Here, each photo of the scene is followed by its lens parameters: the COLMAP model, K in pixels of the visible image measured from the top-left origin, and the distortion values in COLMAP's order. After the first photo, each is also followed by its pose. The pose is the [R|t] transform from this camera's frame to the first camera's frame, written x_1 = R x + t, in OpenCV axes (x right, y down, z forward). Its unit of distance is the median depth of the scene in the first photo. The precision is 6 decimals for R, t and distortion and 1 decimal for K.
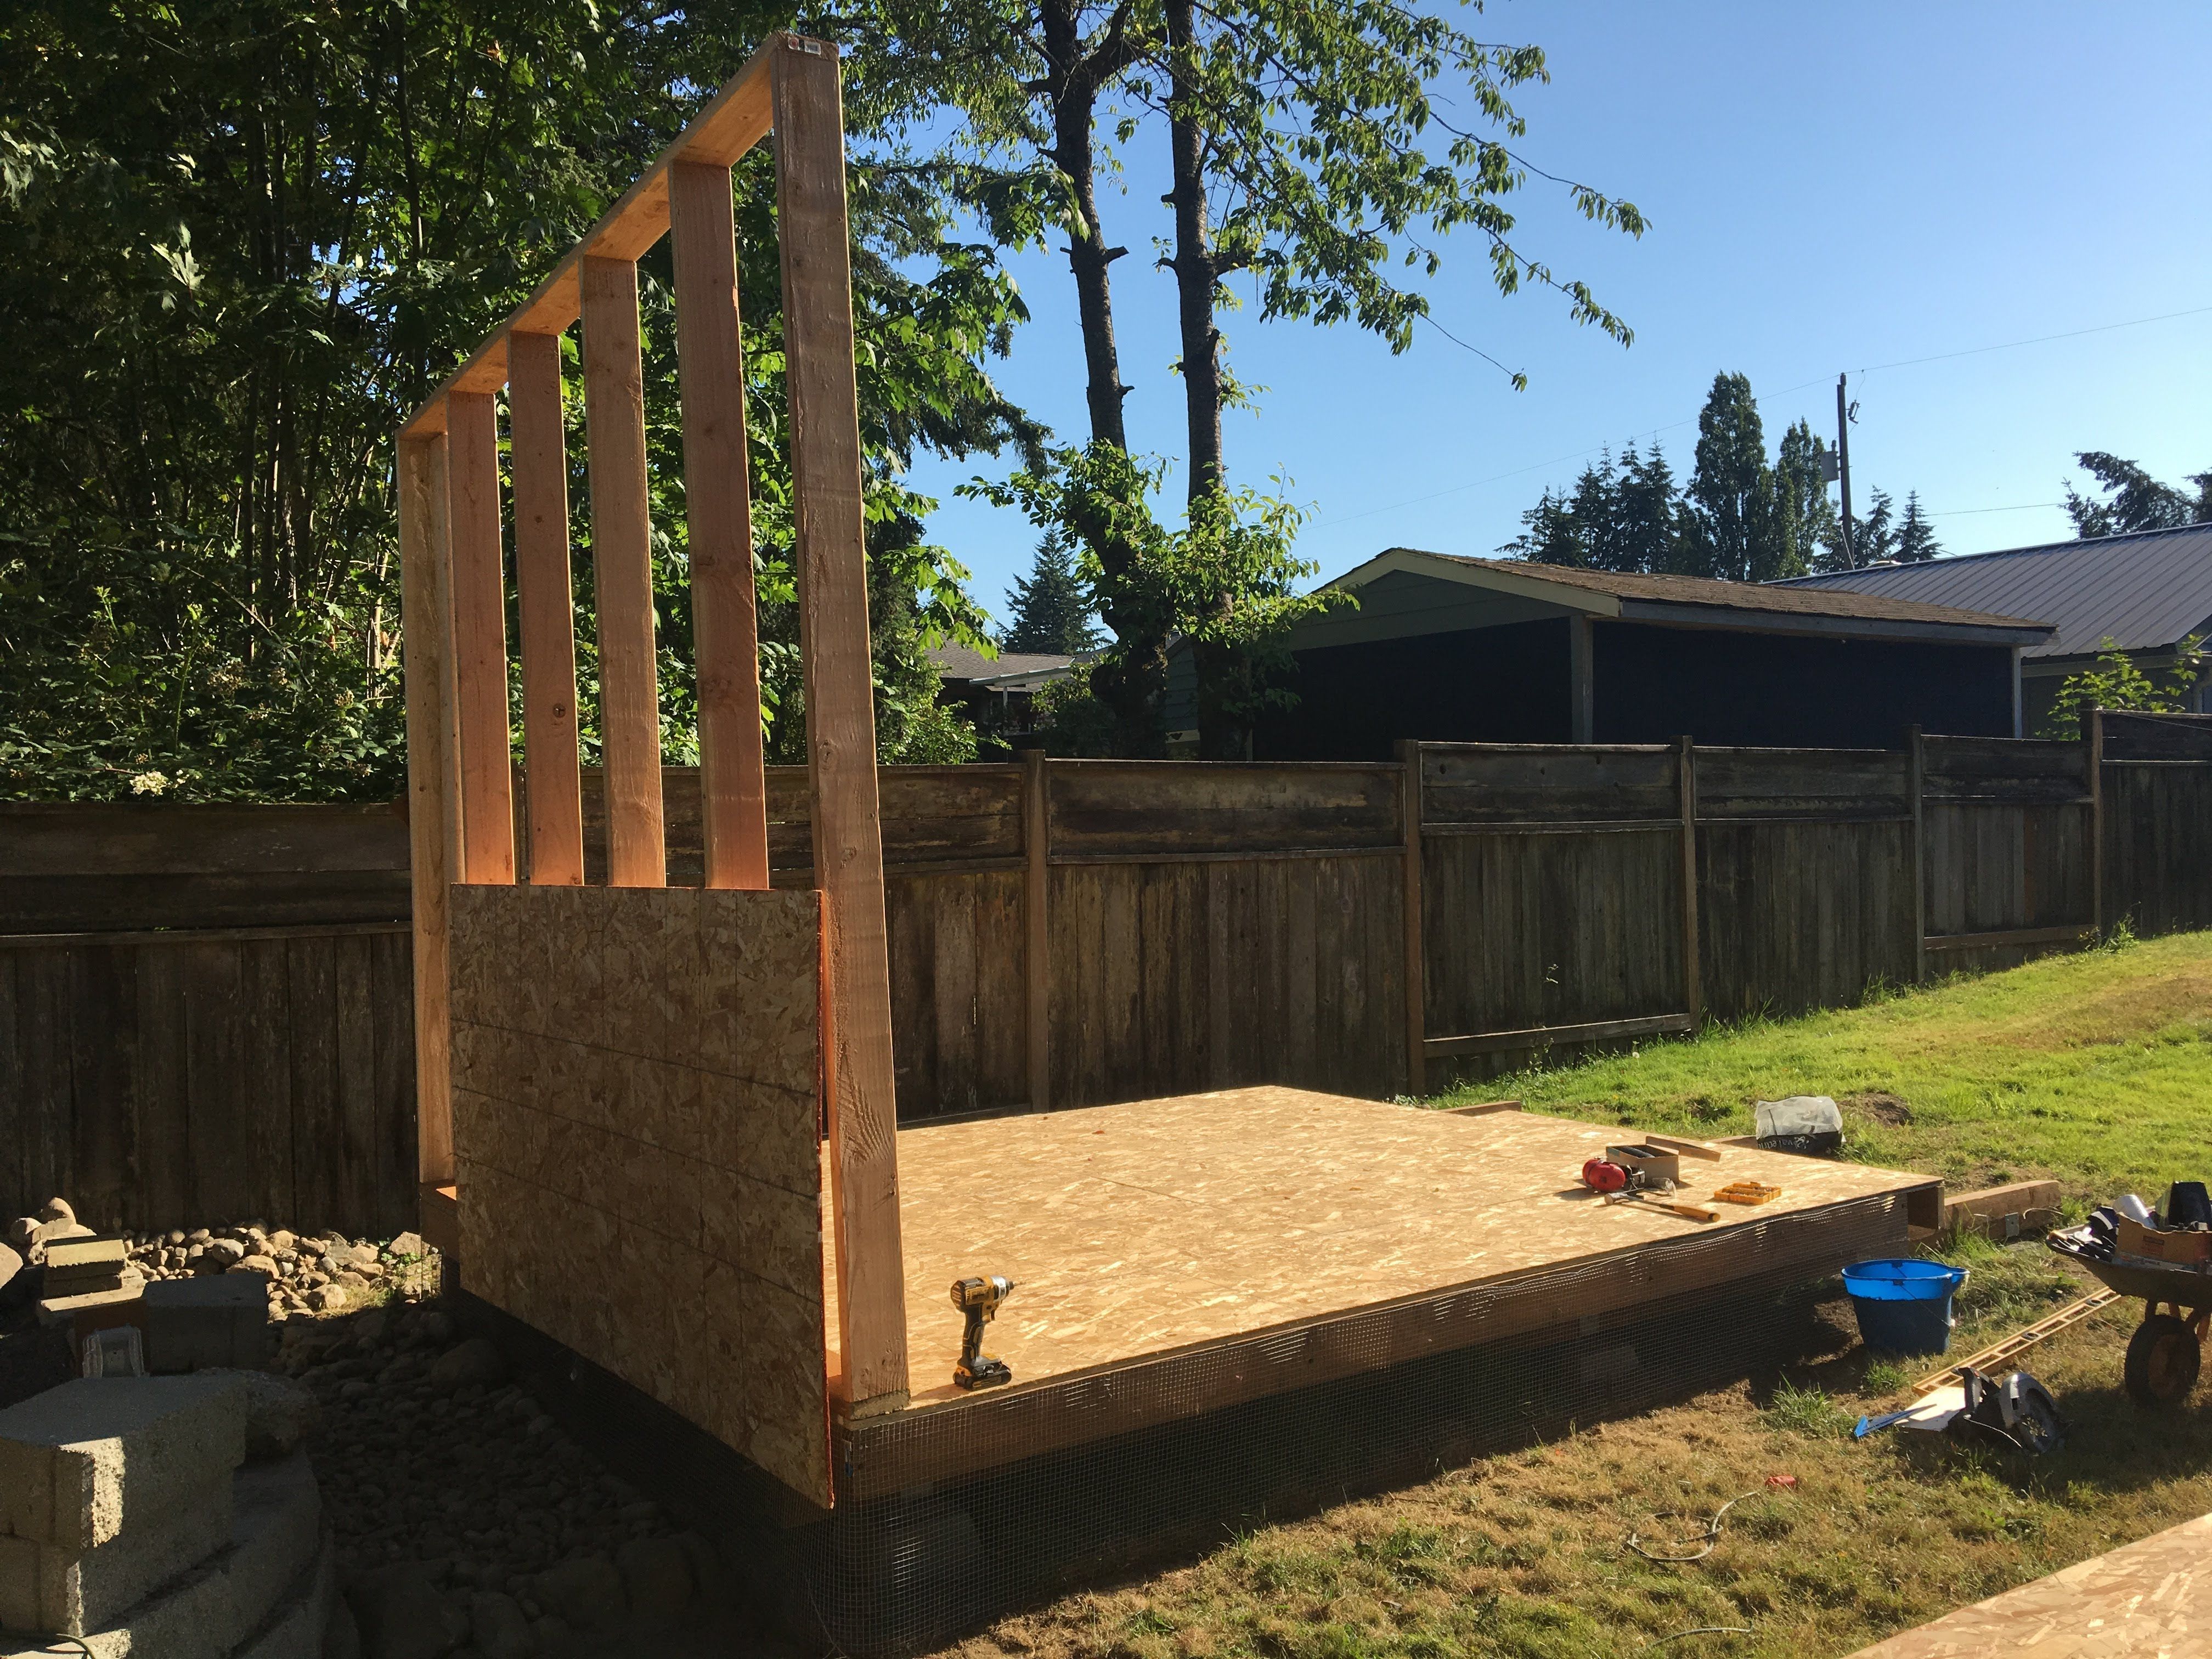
lens RADIAL K [[1846.6, 0, 1105.3], [0, 1846.6, 831.0], [0, 0, 1]] dist [0.077133, -0.114933]
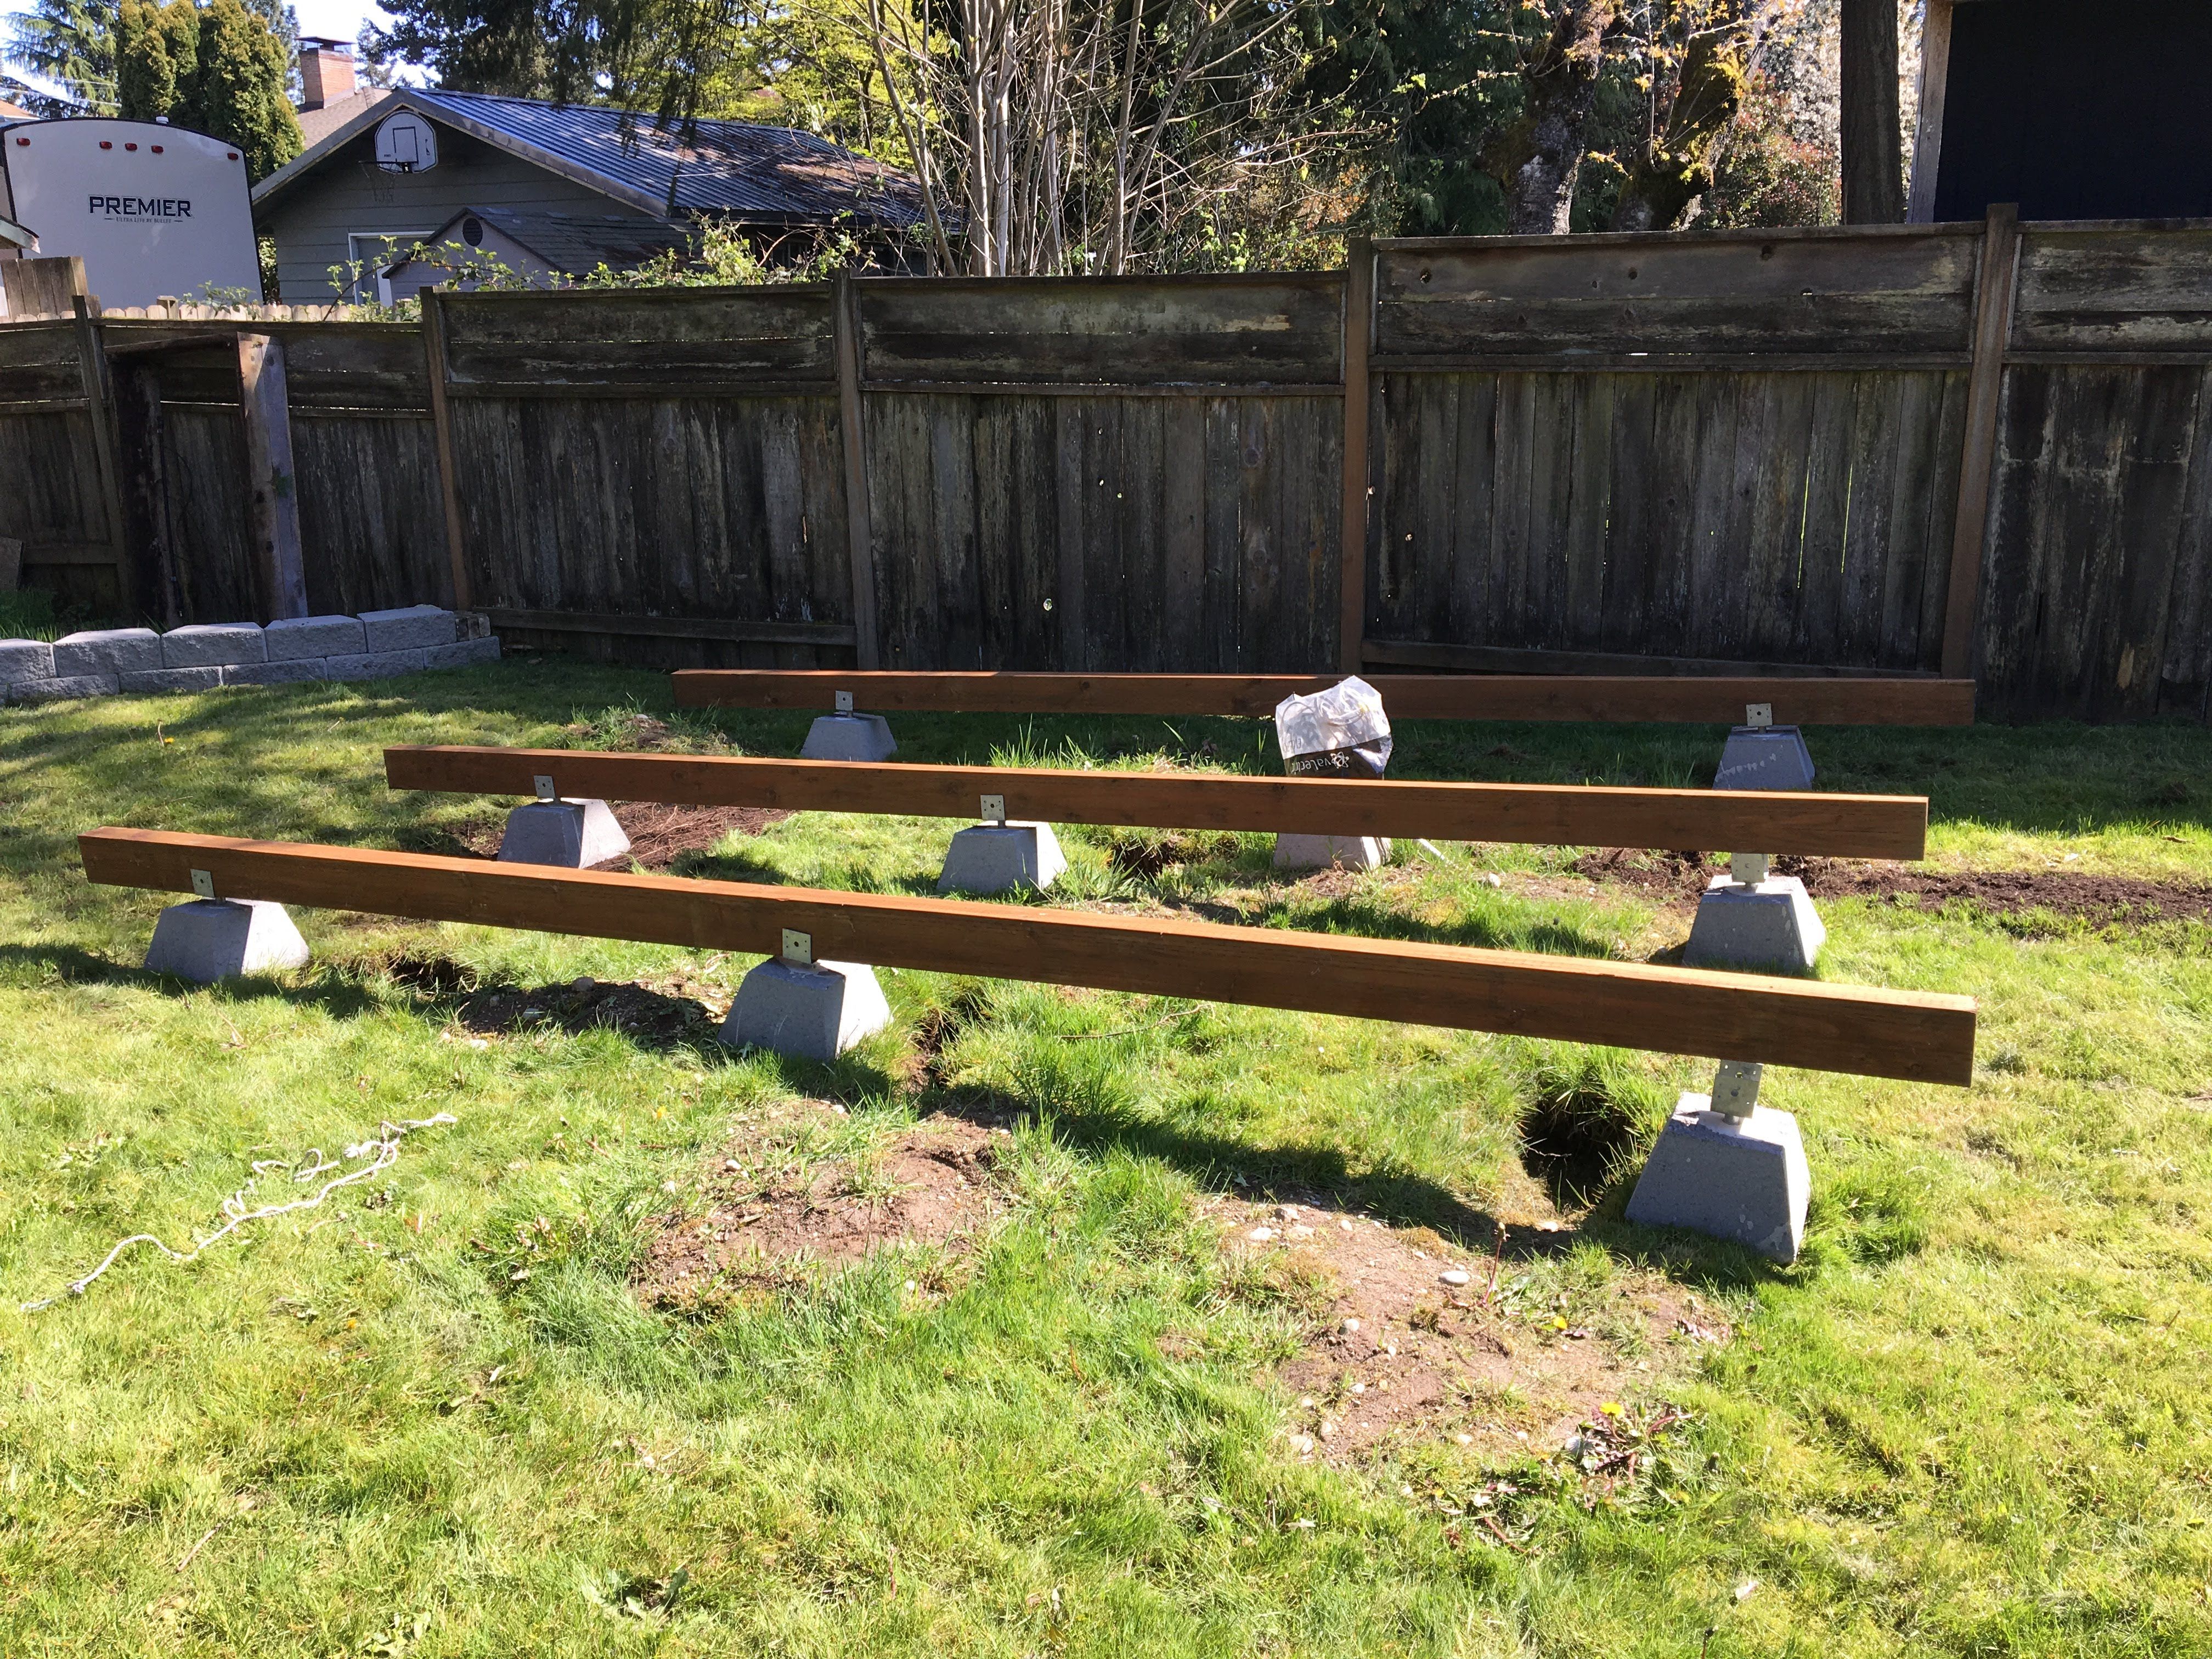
lens RADIAL K [[1846.6, 0, 1122.0], [0, 1846.6, 839.2], [0, 0, 1]] dist [0.077133, -0.114933]
pose [[0.524156, 0.247068, -0.814996, 0.878129], [-0.000980, 0.957166, 0.289538, -0.038085], [0.851622, -0.150964, 0.501946, 0.562720]]
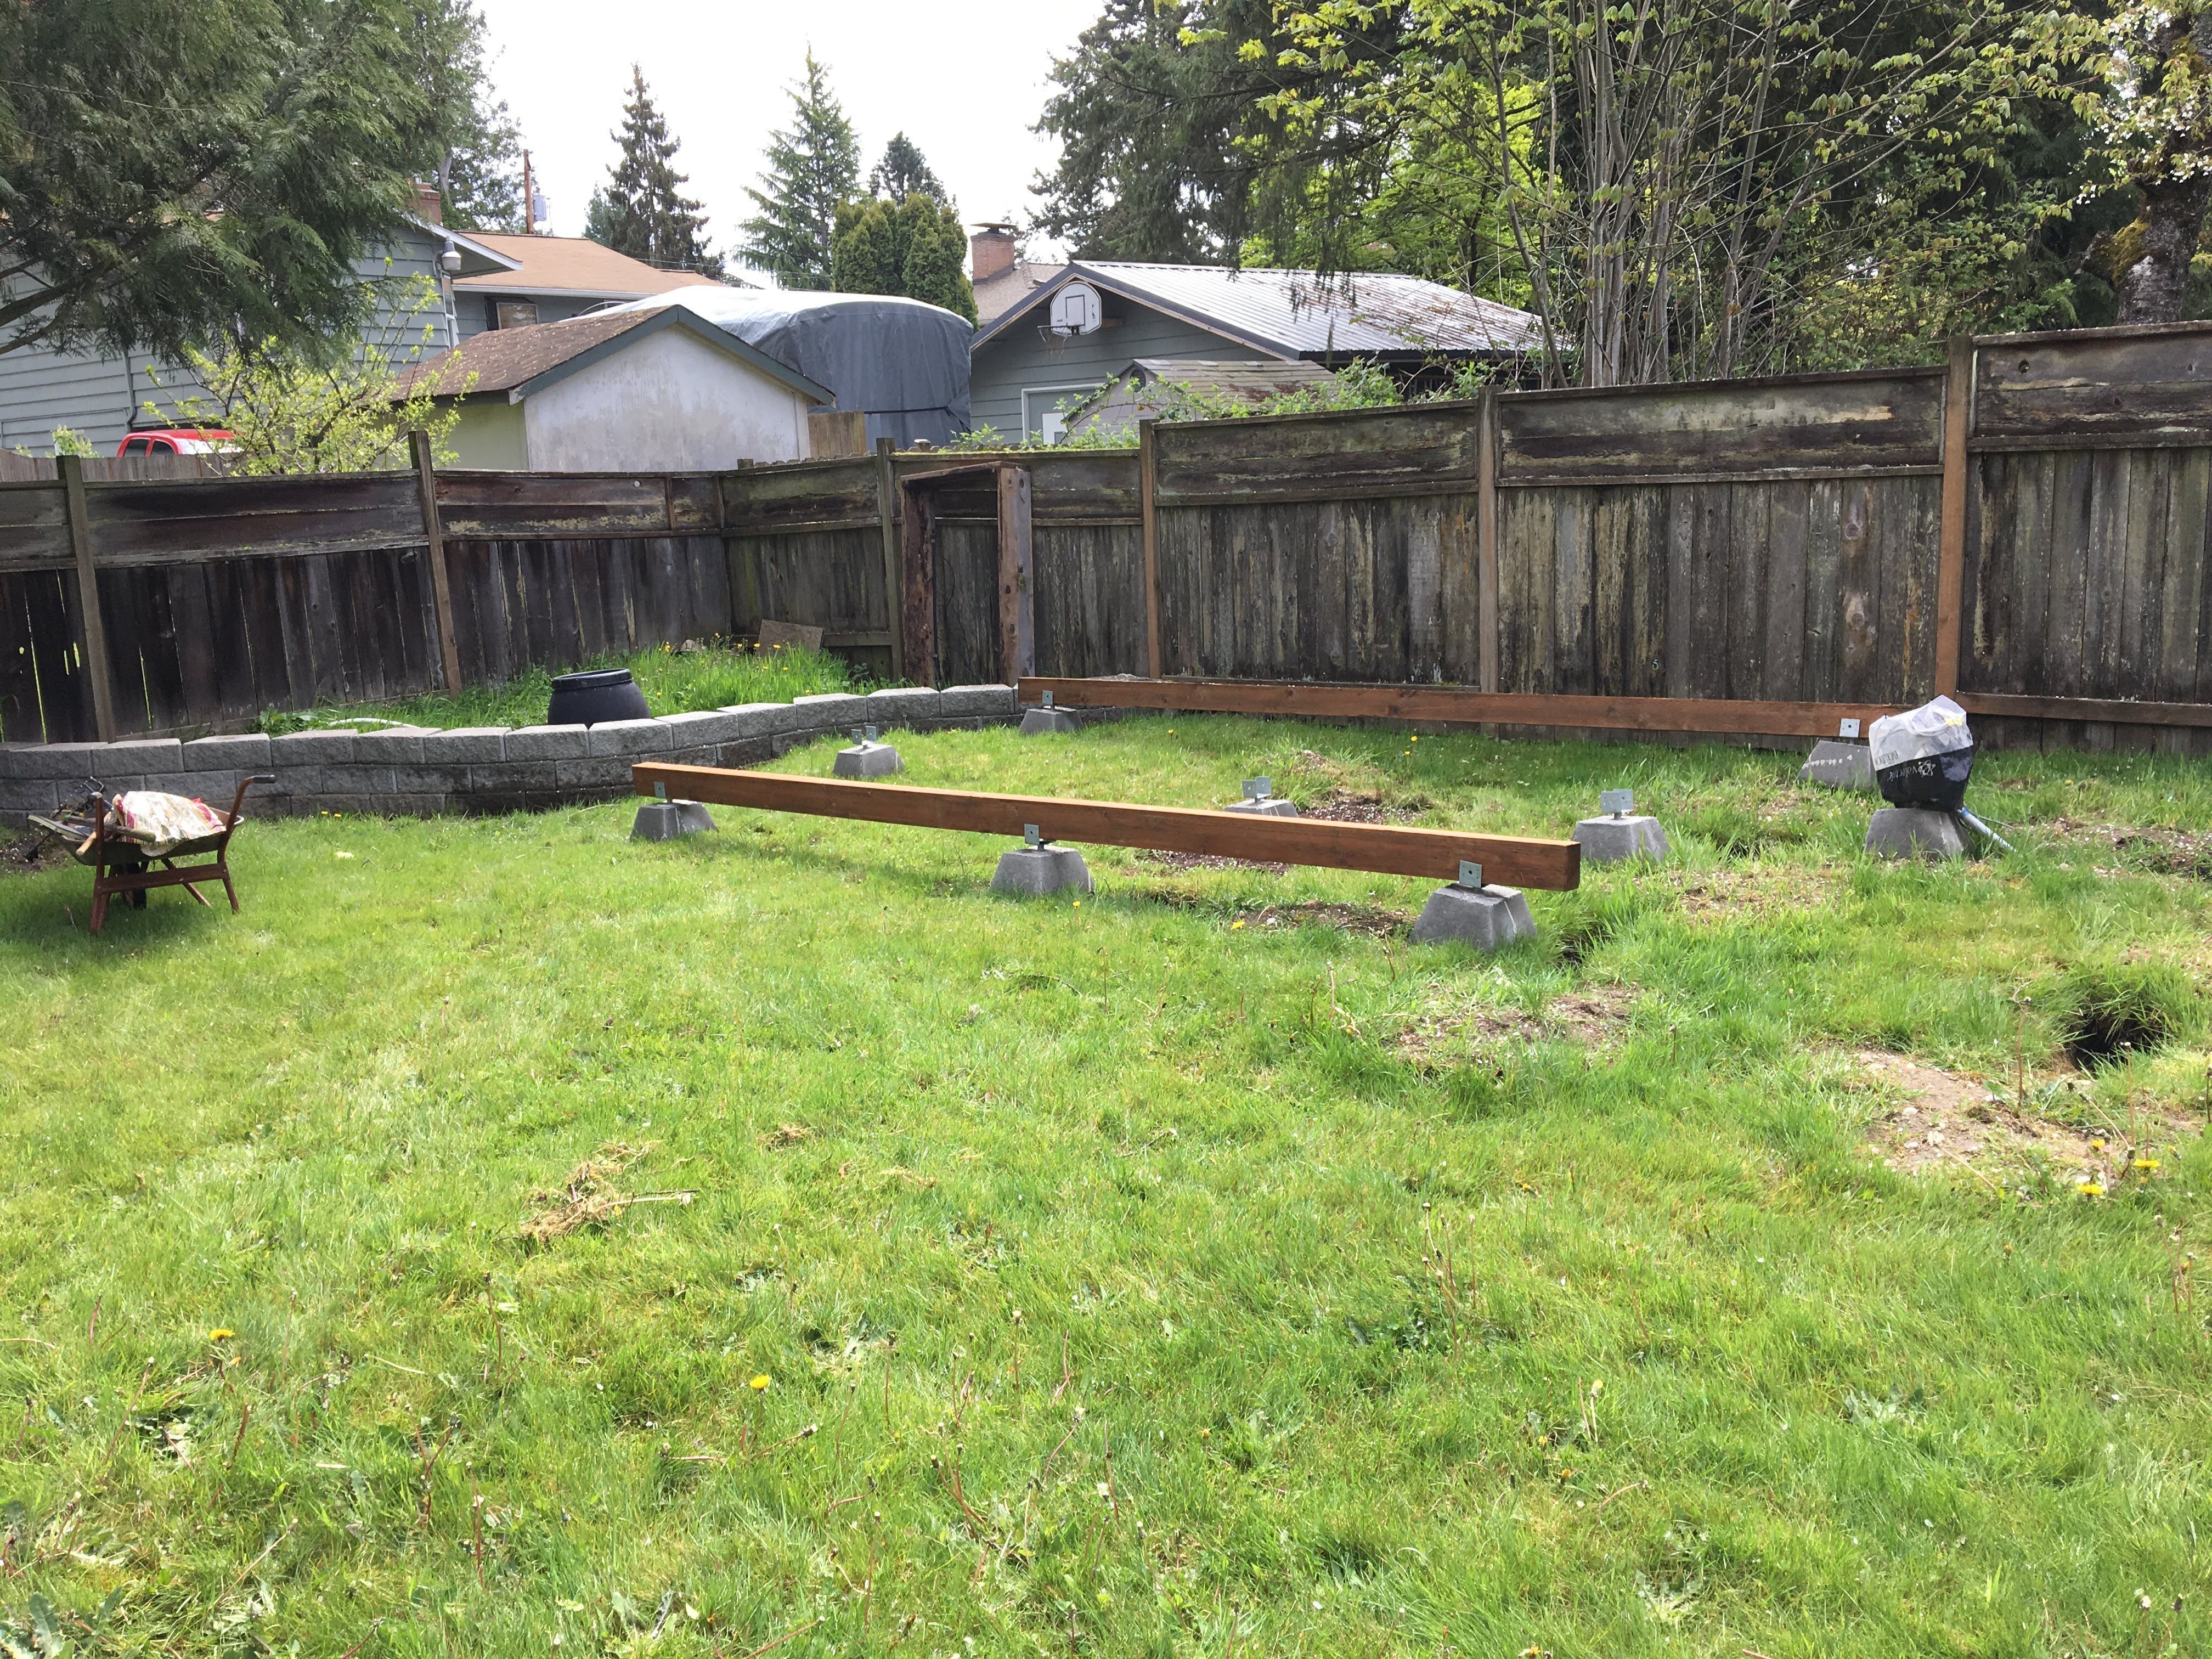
lens RADIAL K [[1846.6, 0, 1106.5], [0, 1846.6, 843.9], [0, 0, 1]] dist [0.077133, -0.114933]
pose [[0.241481, 0.205519, -0.948393, 1.036068], [0.036066, 0.974740, 0.220411, -0.028500], [0.969735, -0.087430, 0.227969, 0.453248]]
